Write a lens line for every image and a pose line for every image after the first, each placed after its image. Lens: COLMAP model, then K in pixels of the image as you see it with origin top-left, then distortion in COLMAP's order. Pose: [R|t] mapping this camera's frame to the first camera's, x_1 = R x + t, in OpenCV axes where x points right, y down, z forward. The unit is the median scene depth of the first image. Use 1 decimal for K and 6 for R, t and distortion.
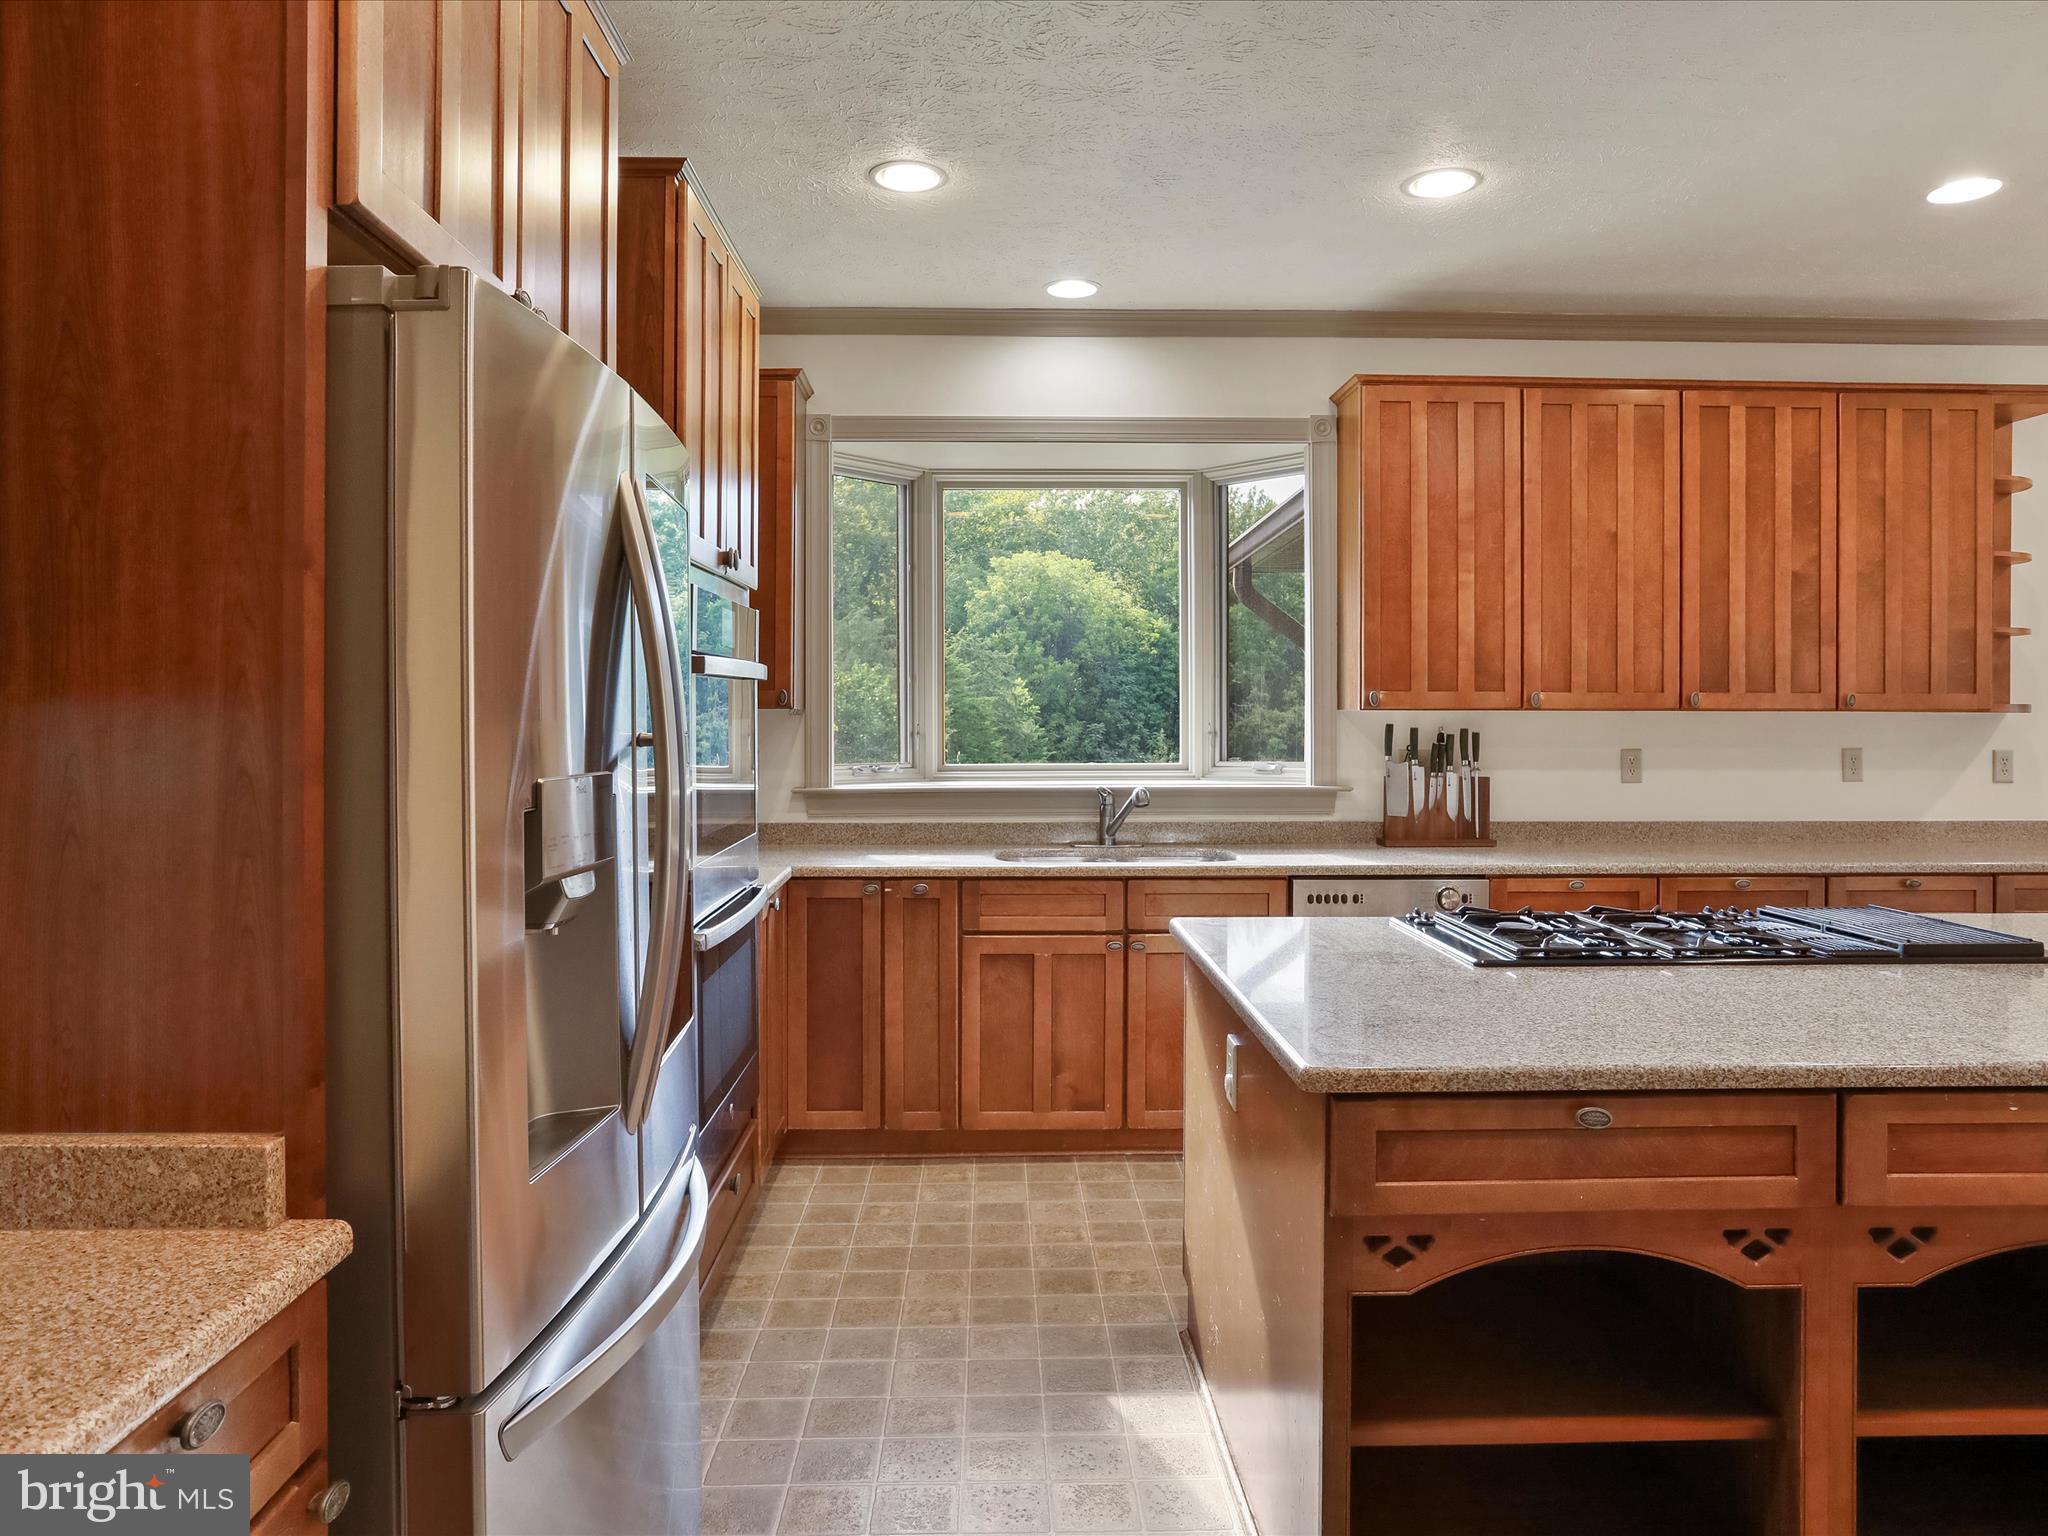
lens RADIAL K [[1425.9, 0, 972.3], [0, 1425.9, 731.4], [0, 0, 1]] dist [-0.032613, 0.024131]
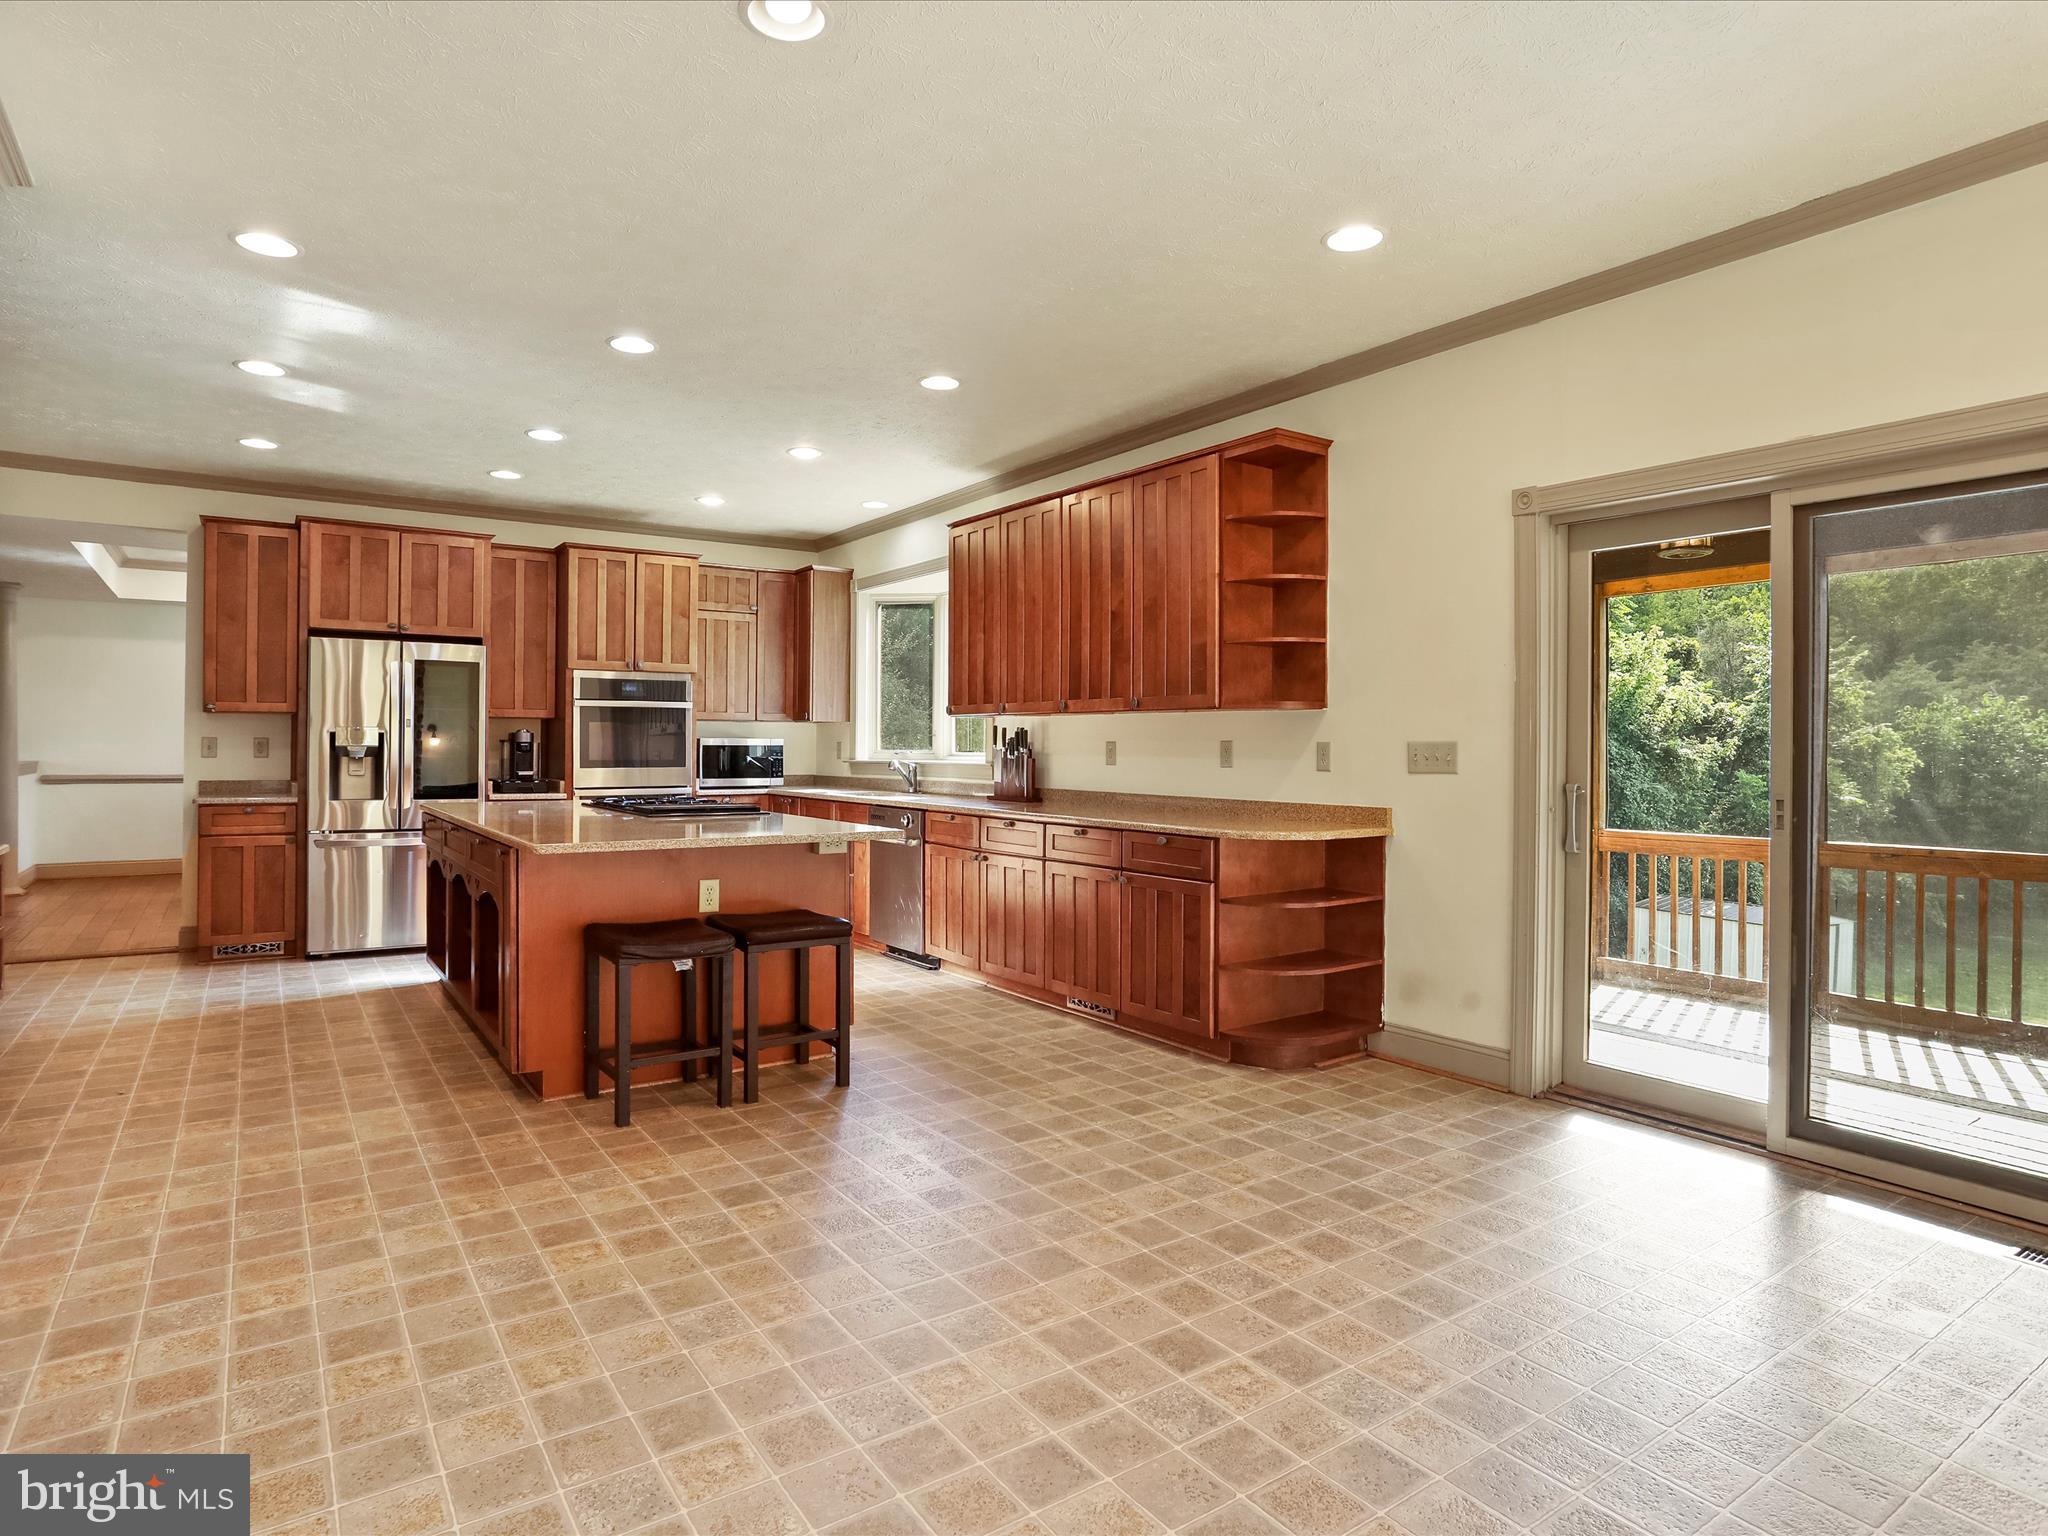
lens RADIAL K [[1156.0, 0, 996.9], [0, 1156.0, 738.7], [0, 0, 1]] dist [-0.033844, 0.024517]
pose [[0.538388, -0.004138, -0.842687, 1.475741], [-0.019806, 0.999650, -0.017562, 0.034550], [0.842464, 0.026145, 0.538117, 0.294590]]
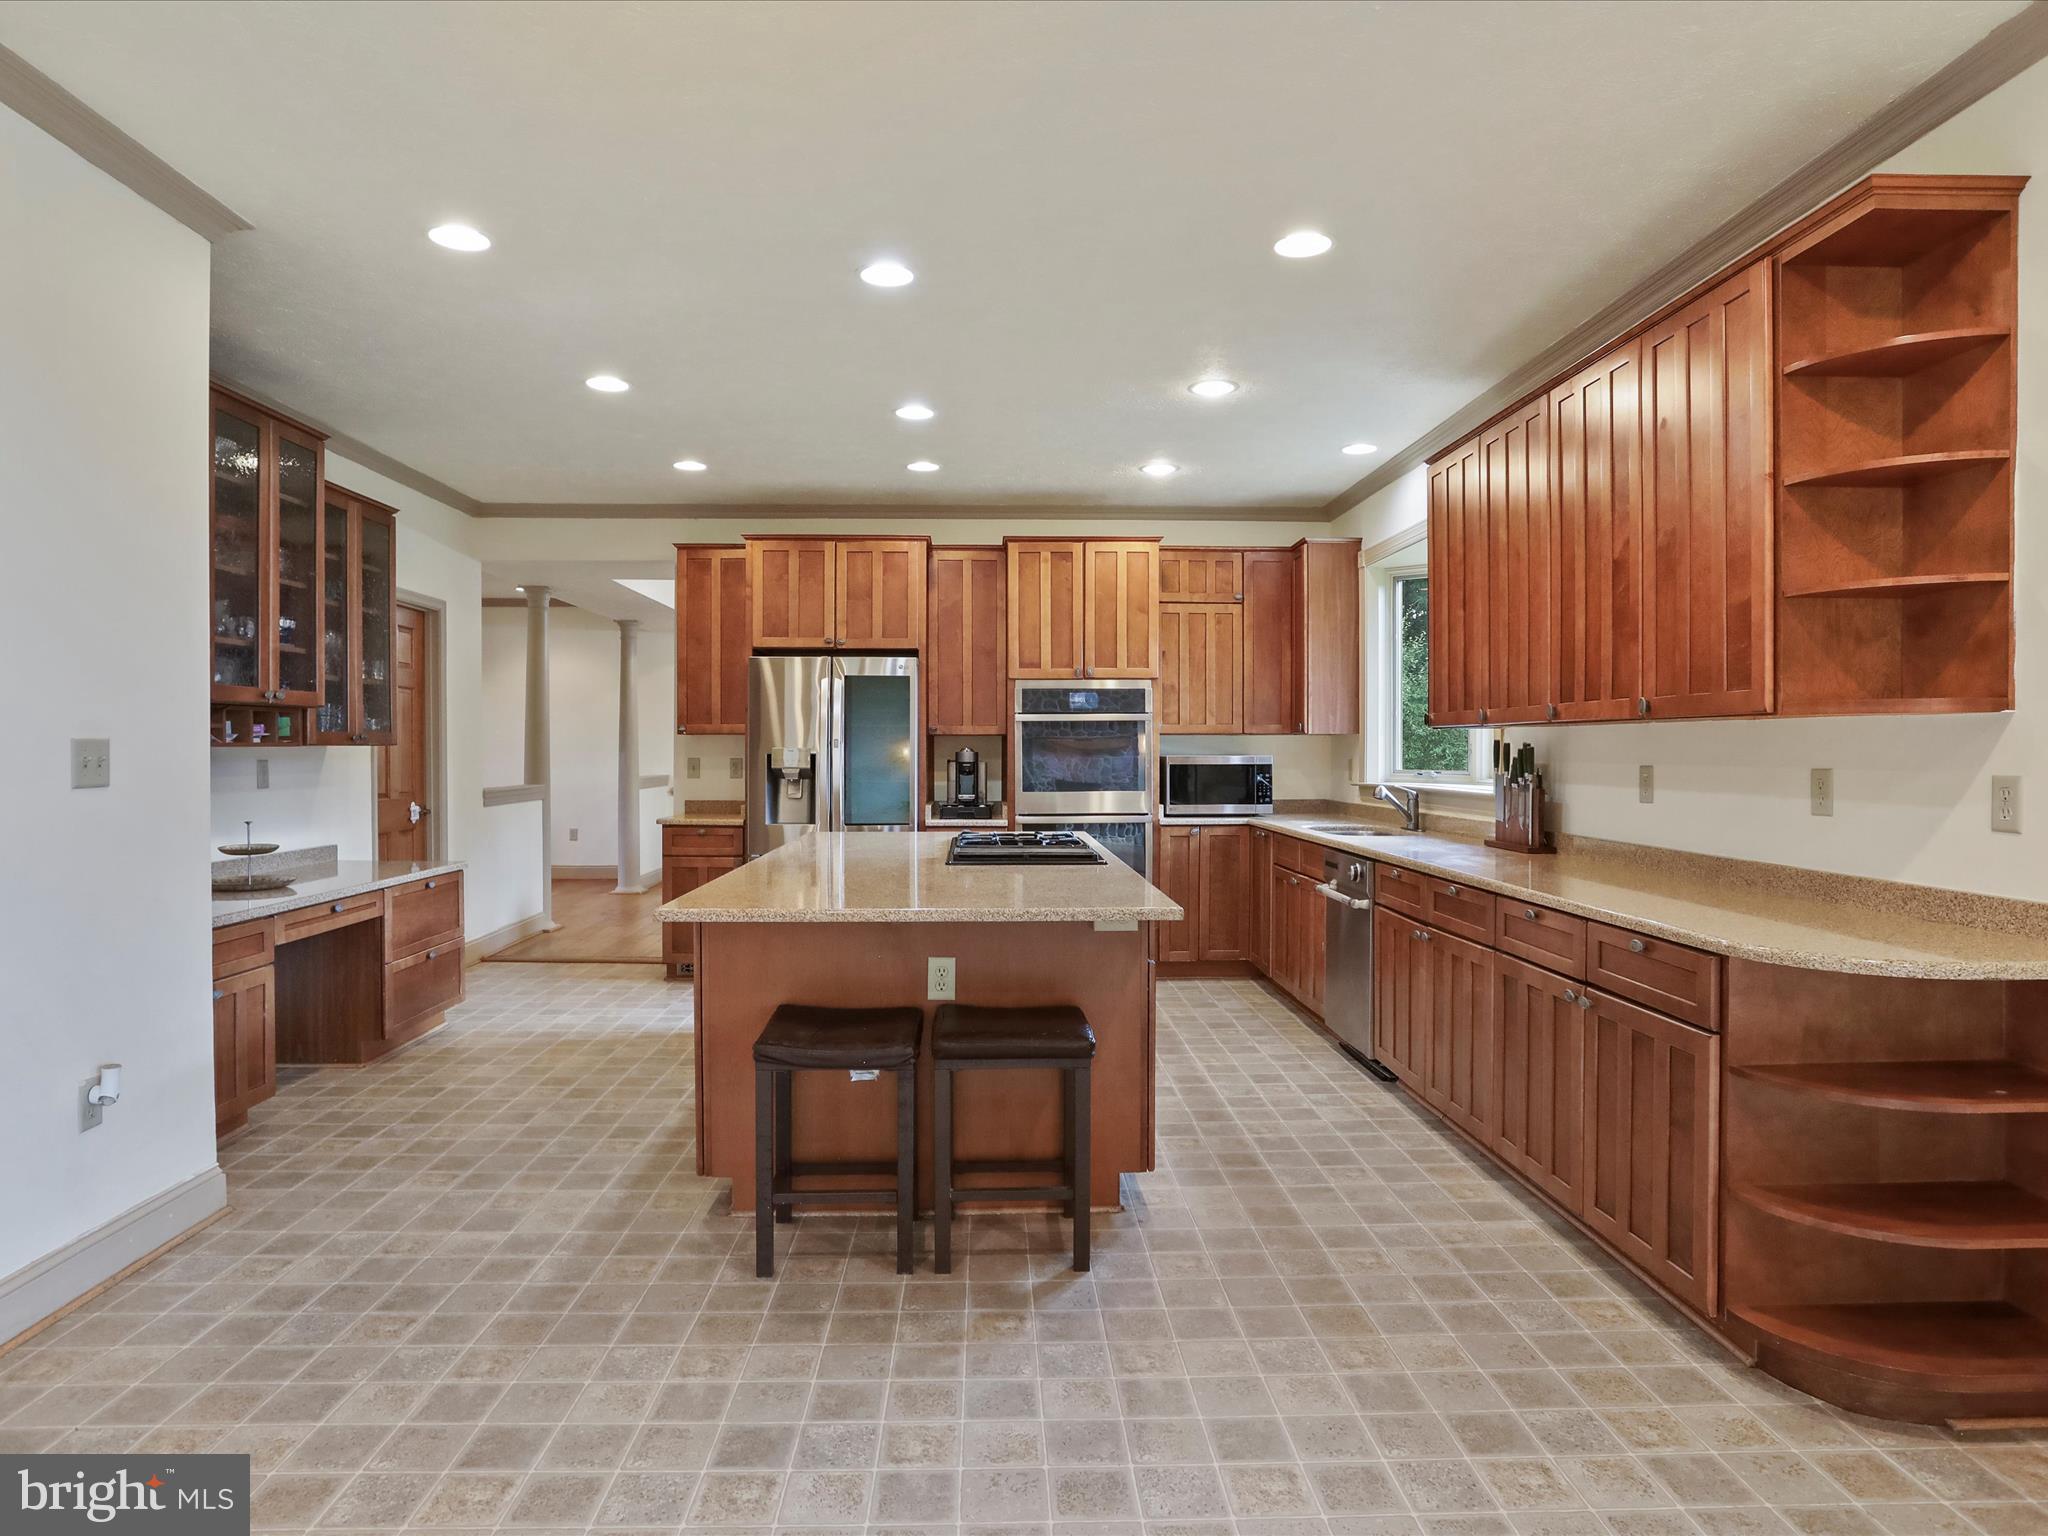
lens RADIAL K [[1221.6, 0, 1011.1], [0, 1221.6, 759.1], [0, 0, 1]] dist [-0.034931, 0.023282]
pose [[0.007179, 0.006590, -0.999953, 1.318314], [-0.017751, 0.999822, 0.006462, 0.011026], [0.999817, 0.017704, 0.007295, 0.625577]]
